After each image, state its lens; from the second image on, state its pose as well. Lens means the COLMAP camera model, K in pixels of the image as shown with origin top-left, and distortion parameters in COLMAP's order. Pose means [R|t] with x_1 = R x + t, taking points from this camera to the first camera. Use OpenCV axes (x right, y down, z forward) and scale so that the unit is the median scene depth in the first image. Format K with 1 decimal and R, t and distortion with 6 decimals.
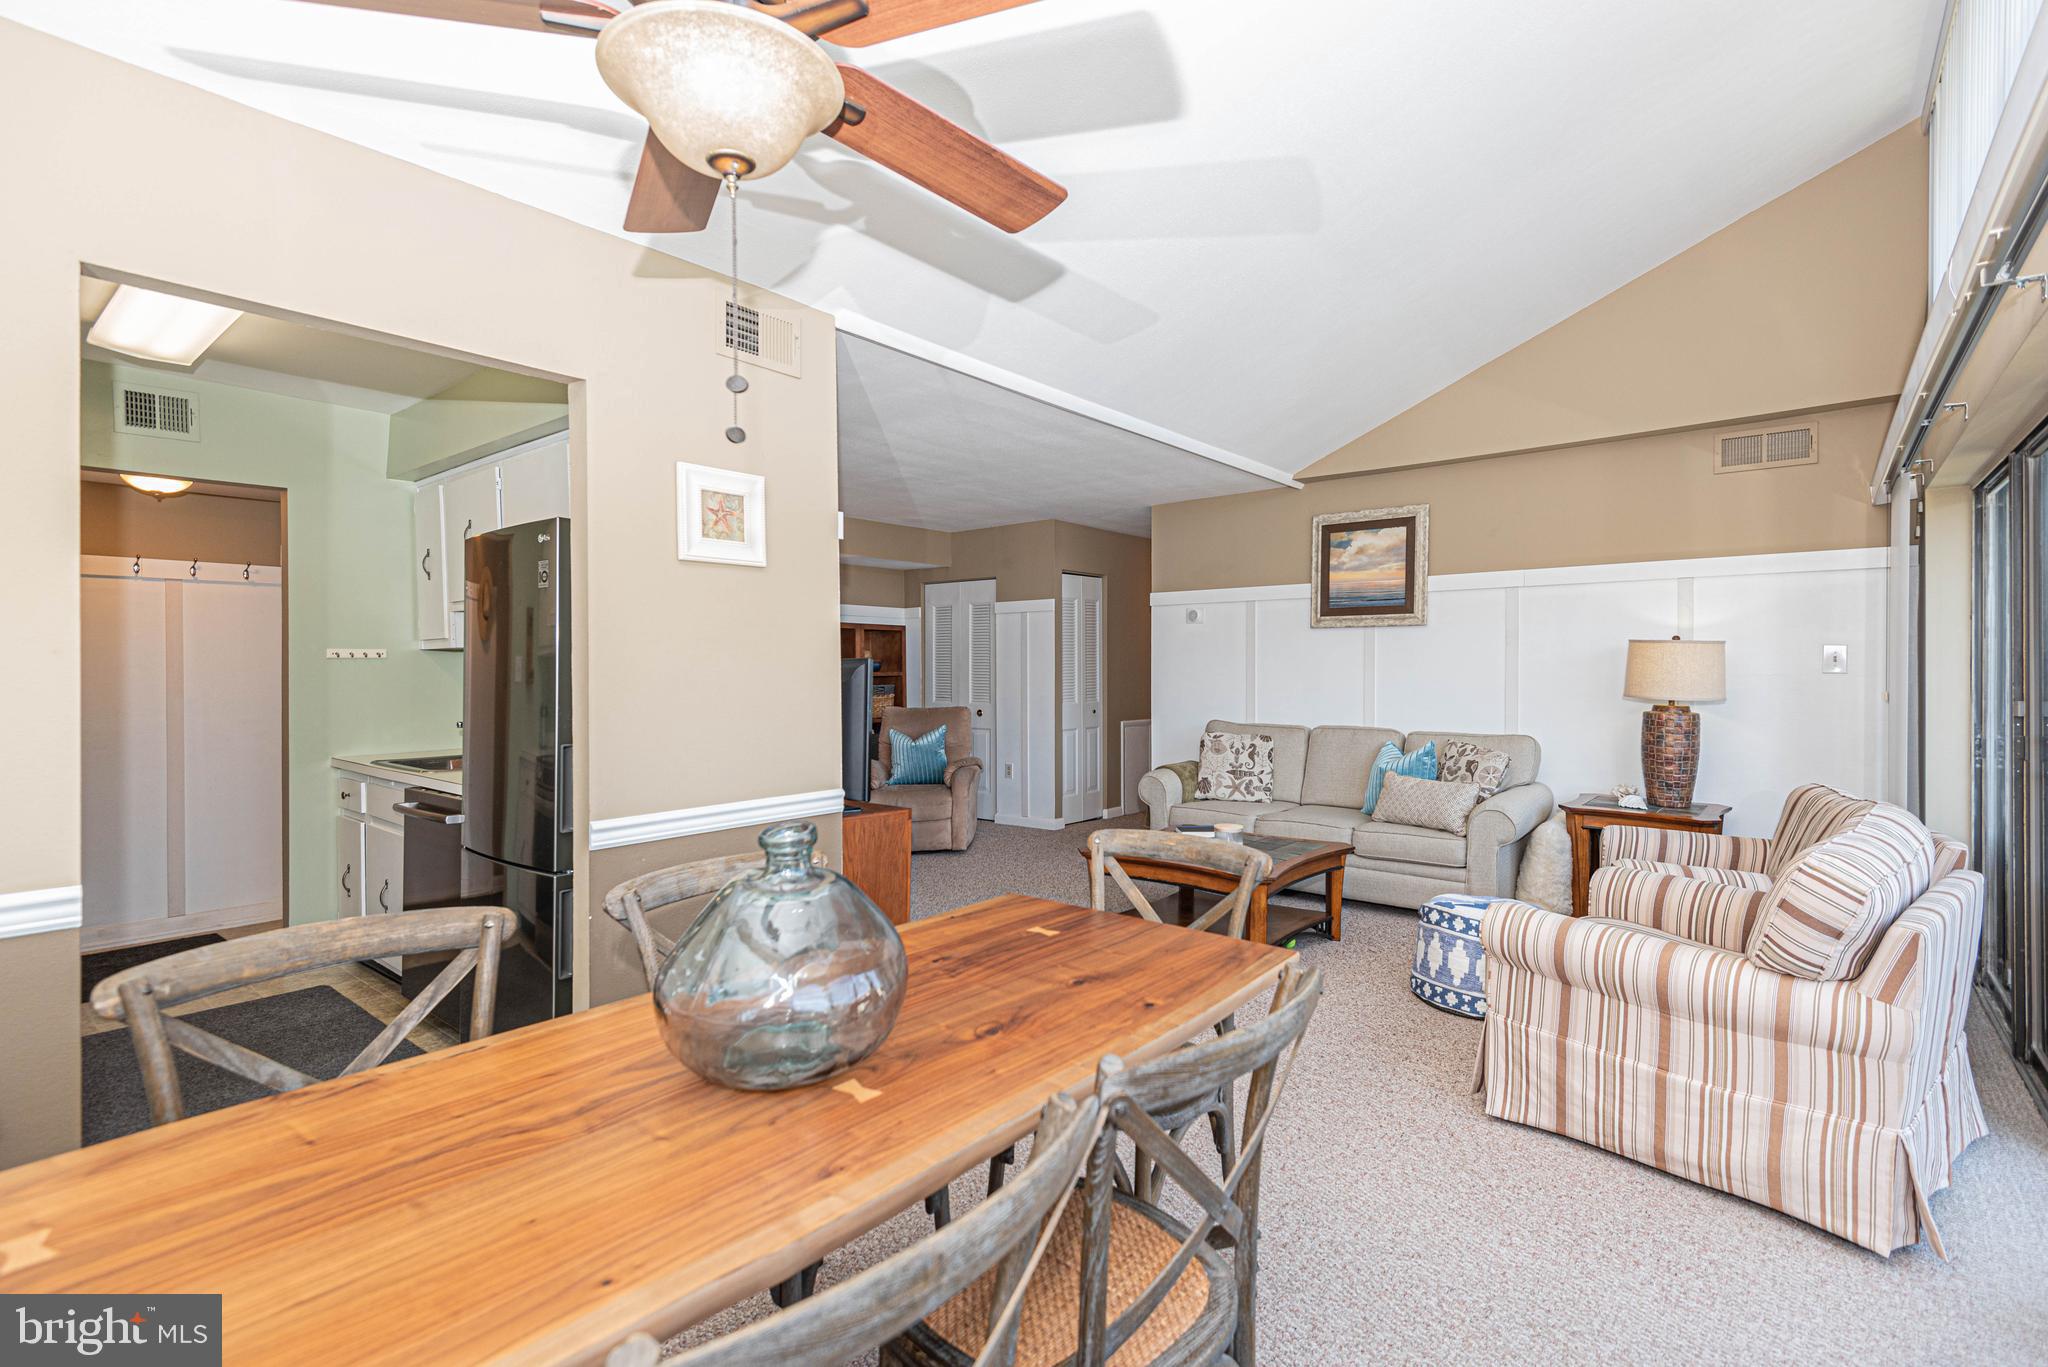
lens RADIAL K [[939.3, 0, 1024.0], [0, 939.3, 683.5], [0, 0, 1]] dist [0.007562, -0.007144]
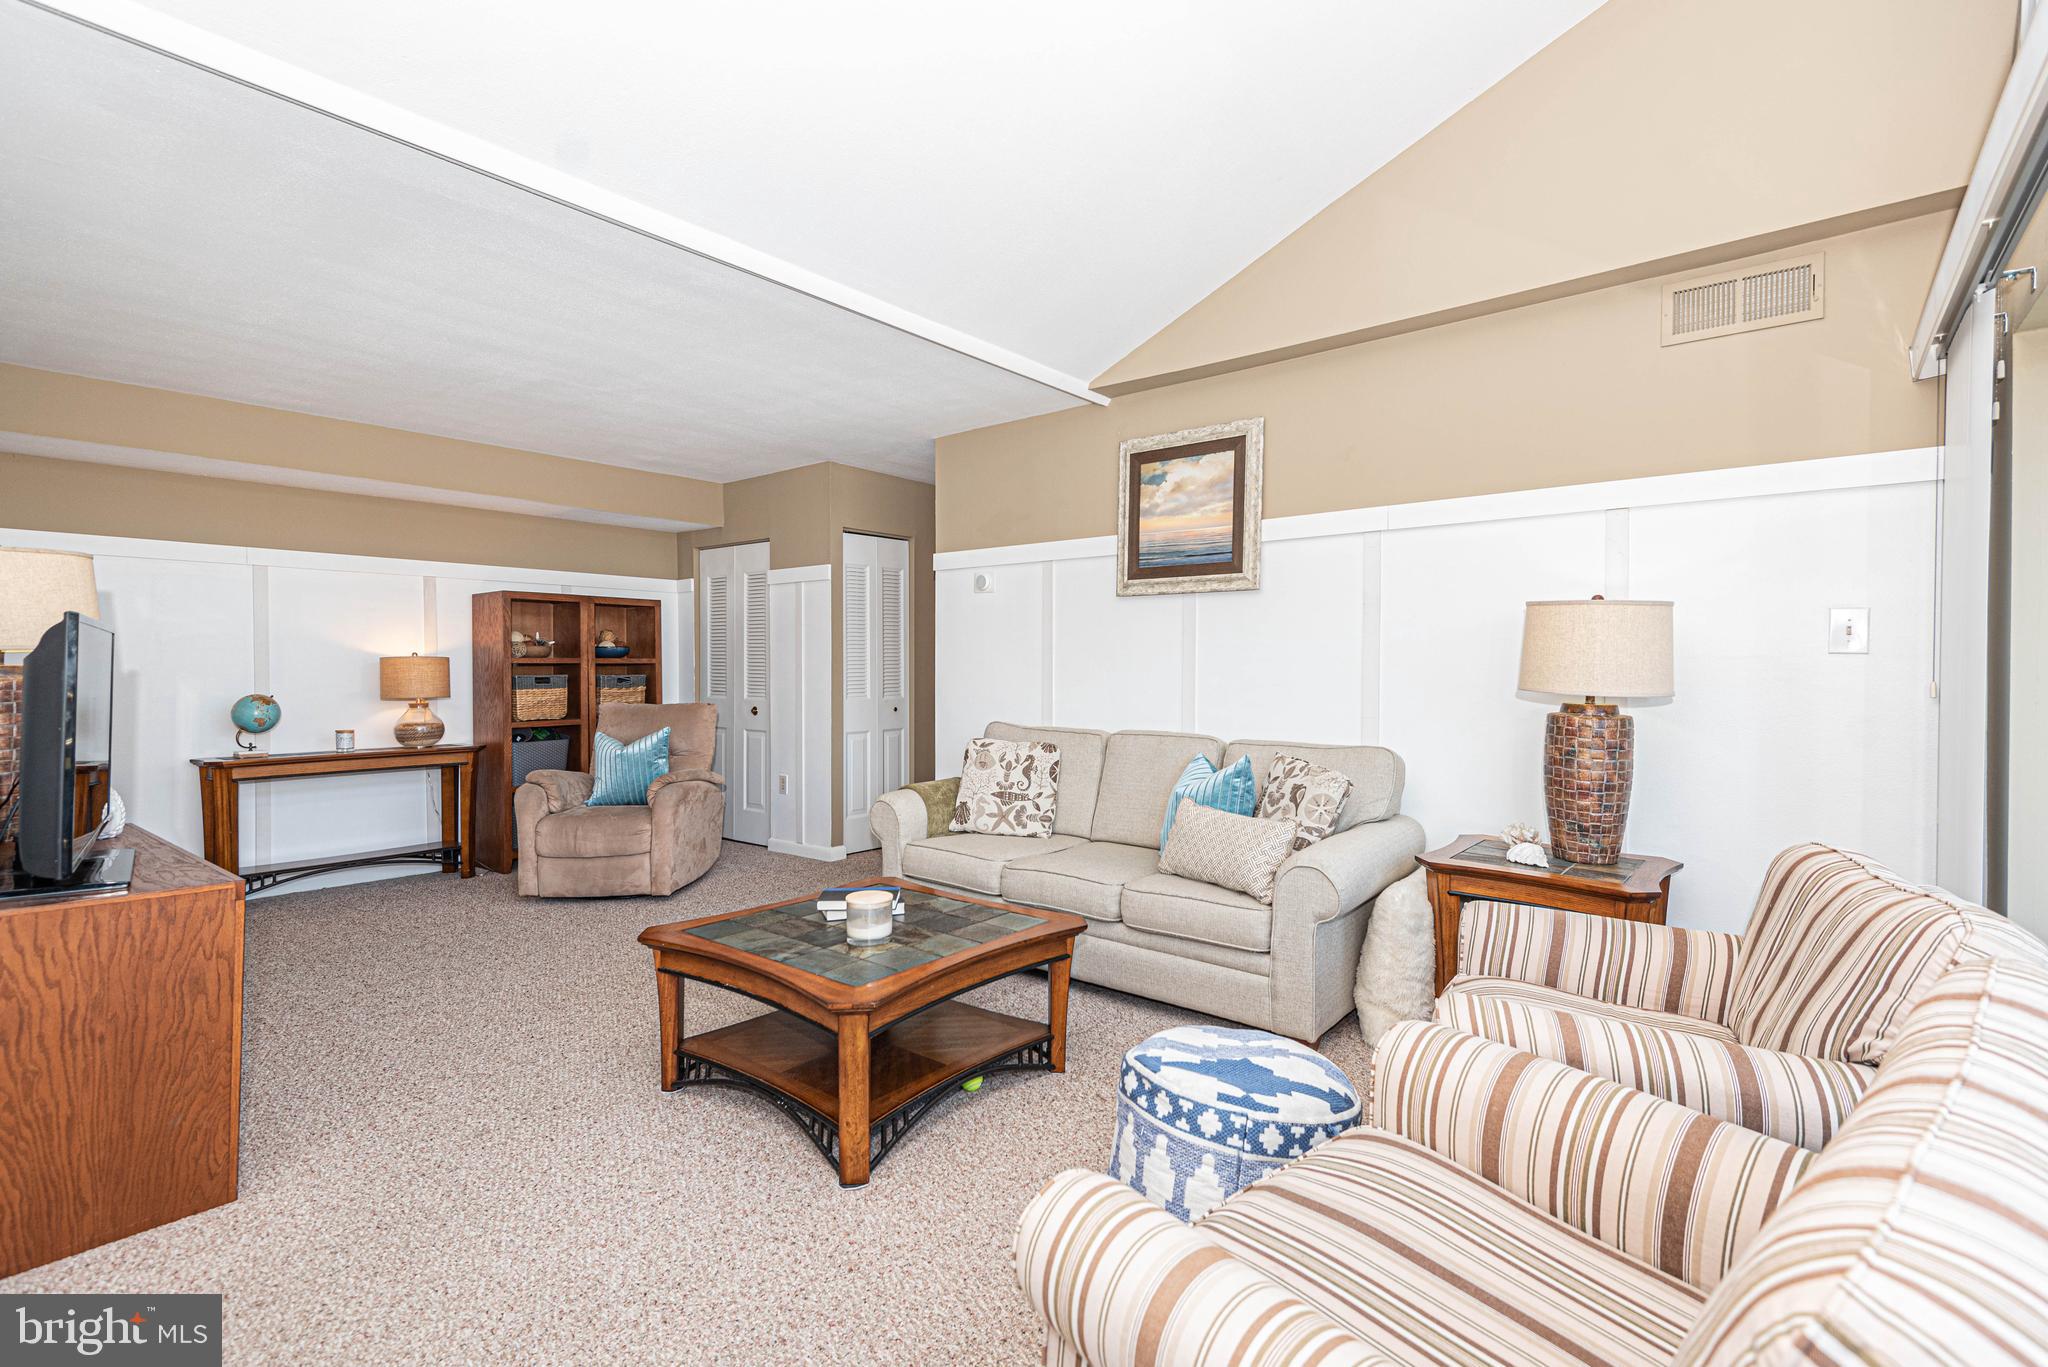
lens RADIAL K [[929.0, 0, 1024.0], [0, 929.0, 683.5], [0, 0, 1]] dist [0.019875, -0.006496]
pose [[0.999968, 0.003855, 0.007016, 0.240704], [-0.003874, 0.999989, 0.002625, 0.007457], [-0.007005, -0.002652, 0.999972, 0.295047]]
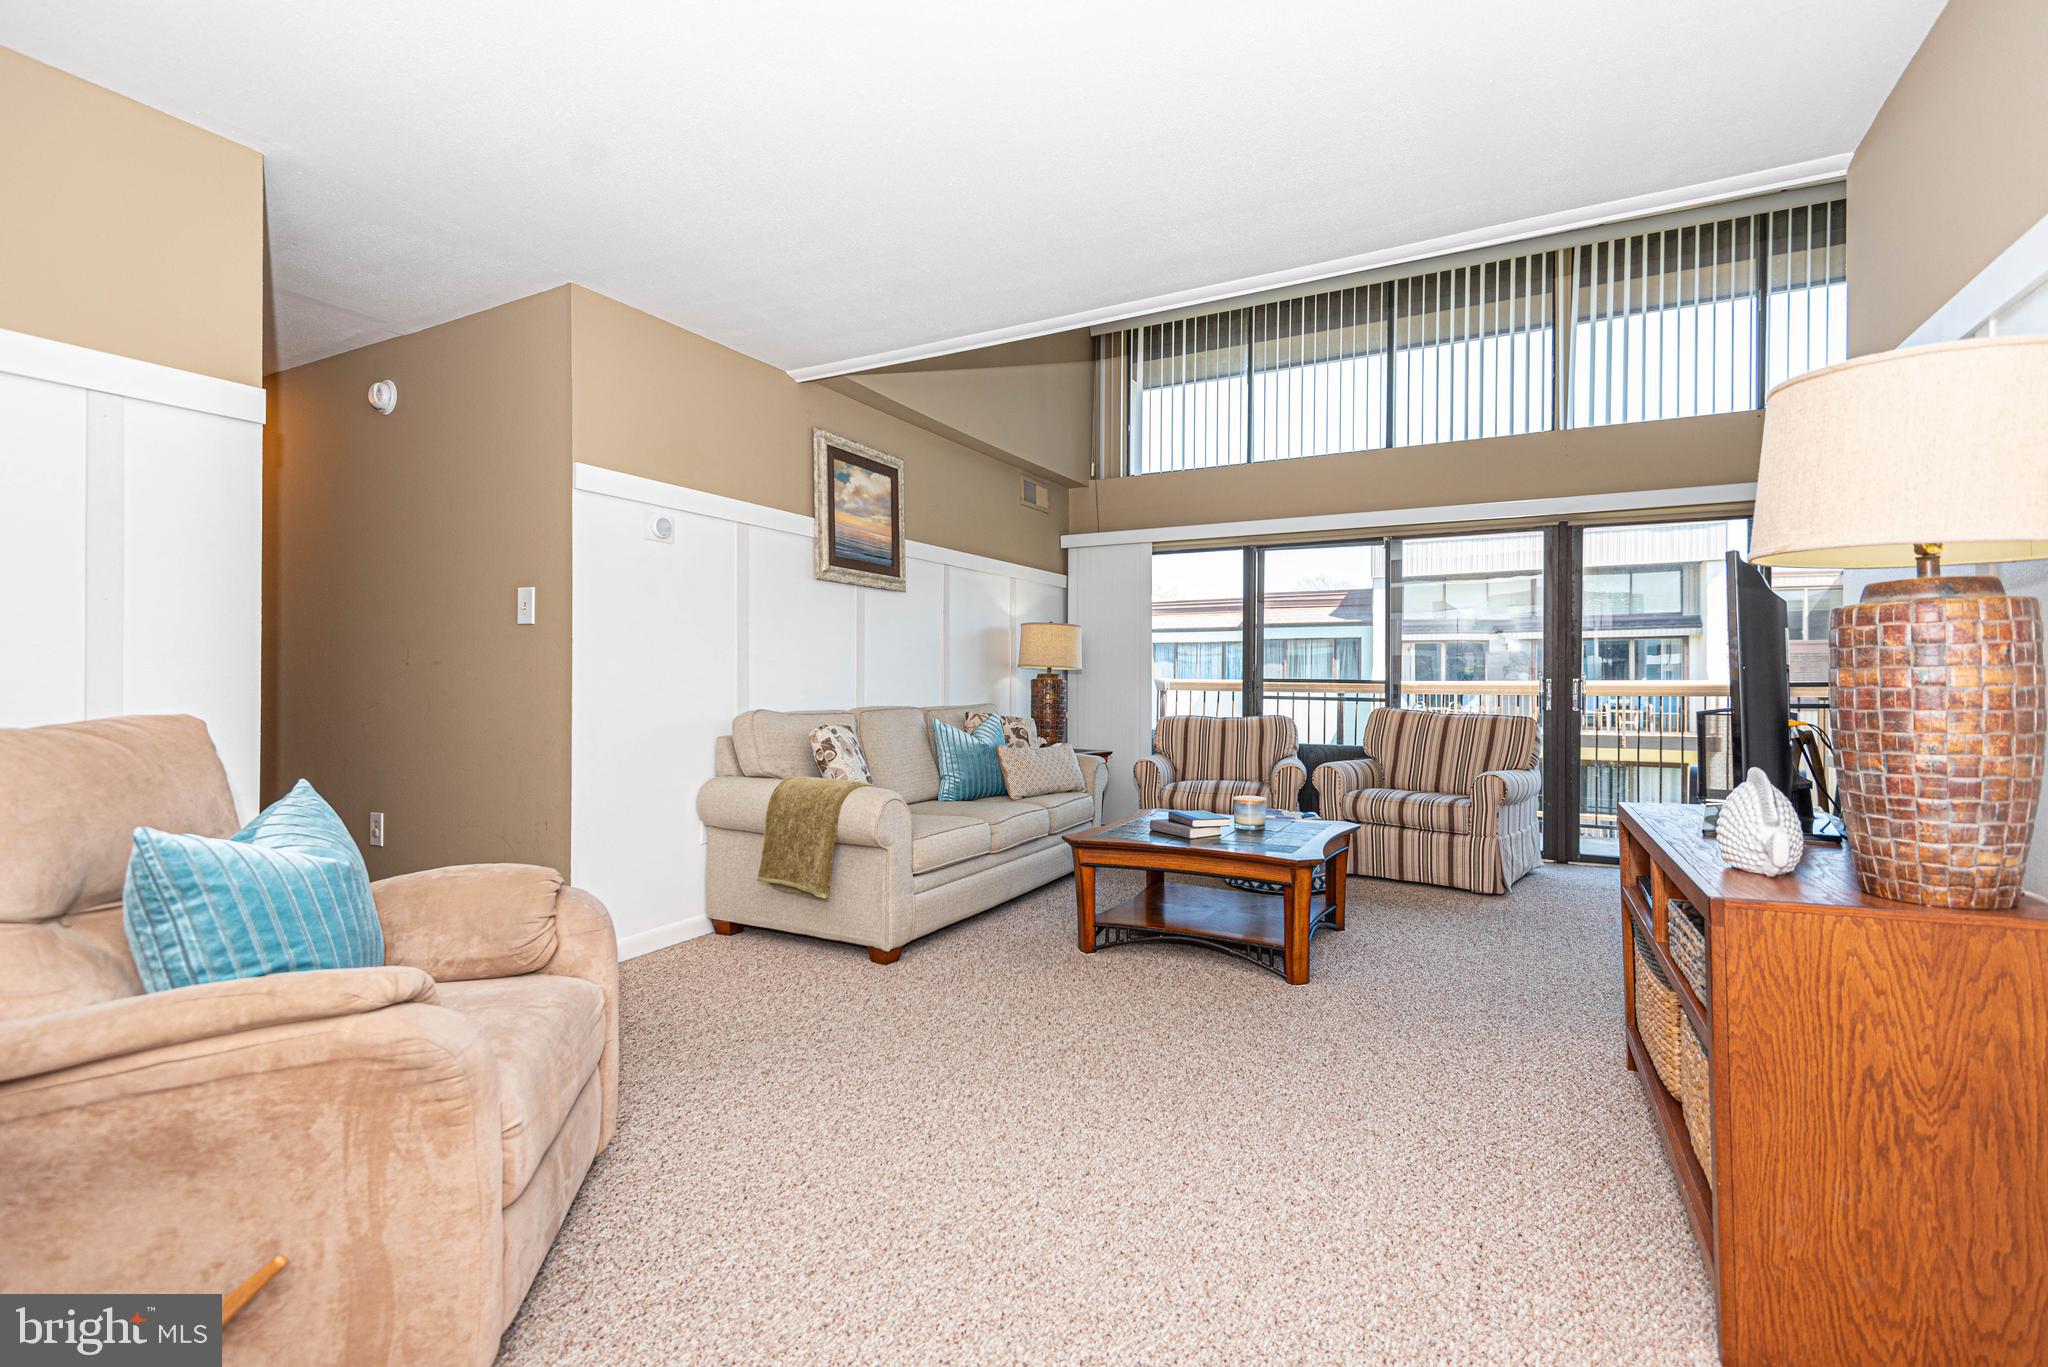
lens RADIAL K [[939.3, 0, 1024.0], [0, 939.3, 683.5], [0, 0, 1]] dist [0.007562, -0.007144]
pose [[-0.206692, -0.006765, 0.978383, -0.479786], [0.008968, 0.999921, 0.008808, 0.019869], [-0.978365, 0.010595, -0.206615, 1.048502]]
